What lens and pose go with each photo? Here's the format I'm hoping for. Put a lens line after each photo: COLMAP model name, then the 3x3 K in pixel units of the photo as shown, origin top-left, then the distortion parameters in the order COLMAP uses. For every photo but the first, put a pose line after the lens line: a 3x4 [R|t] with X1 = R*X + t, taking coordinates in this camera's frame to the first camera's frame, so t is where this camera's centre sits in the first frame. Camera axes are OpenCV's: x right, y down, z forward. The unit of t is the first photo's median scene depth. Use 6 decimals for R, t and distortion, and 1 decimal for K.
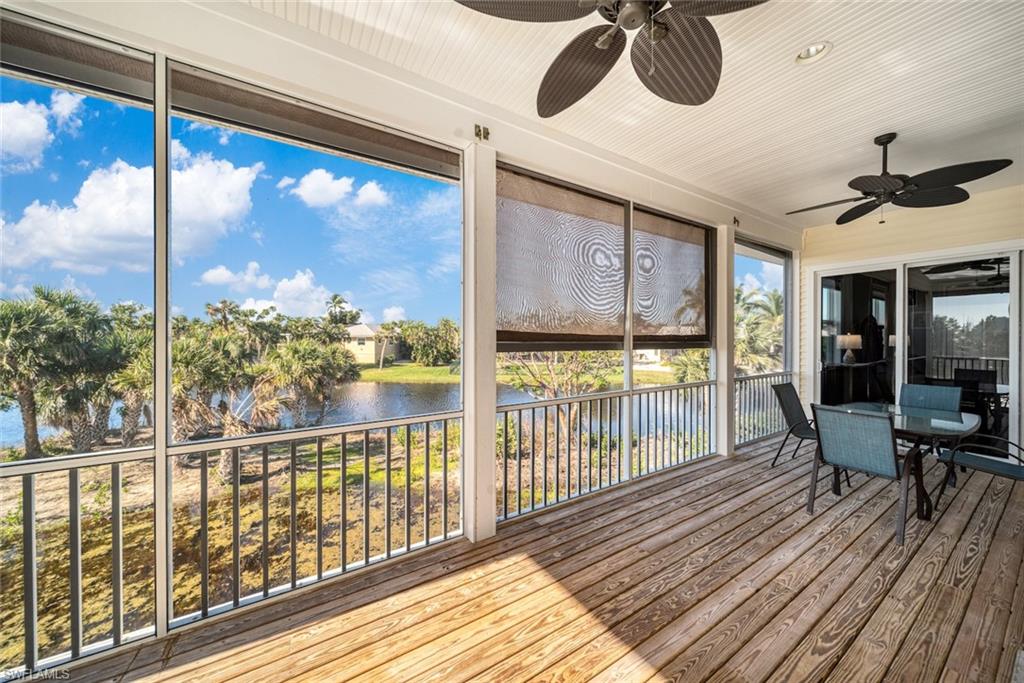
lens RADIAL K [[356.8, 0, 512.0], [0, 356.8, 341.5], [0, 0, 1]] dist [-0.002094, -0.000067]
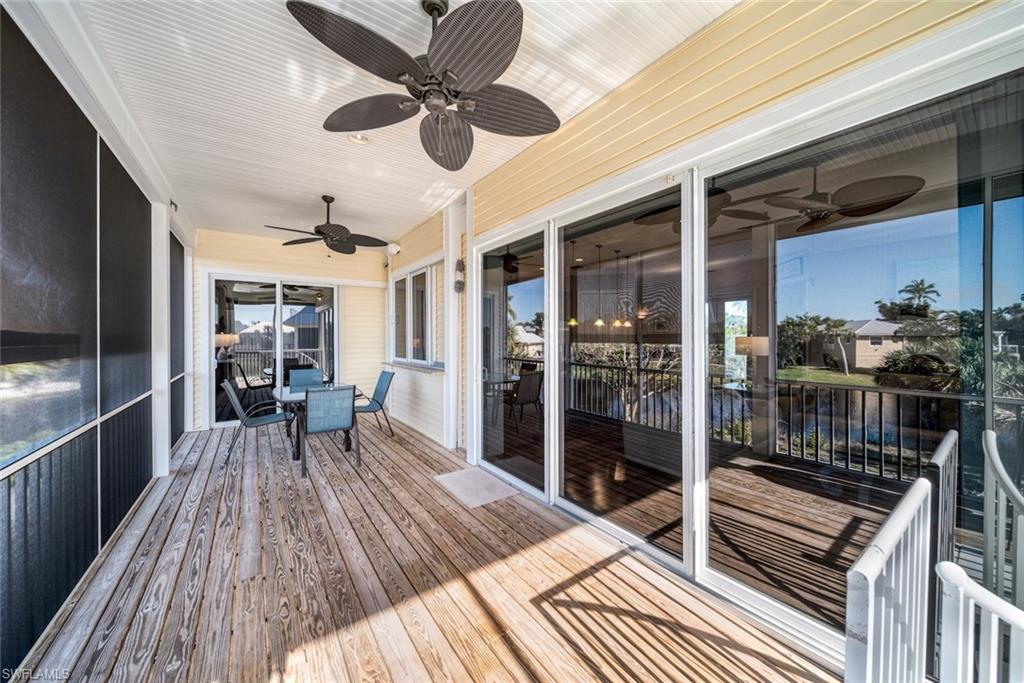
lens RADIAL K [[362.7, 0, 512.0], [0, 362.7, 341.5], [0, 0, 1]] dist [-0.001398, -0.000081]
pose [[-0.049397, -0.015519, 0.998659, -0.478512], [0.012903, 0.999786, 0.016175, -0.004690], [-0.998696, 0.013685, -0.049186, 0.339749]]
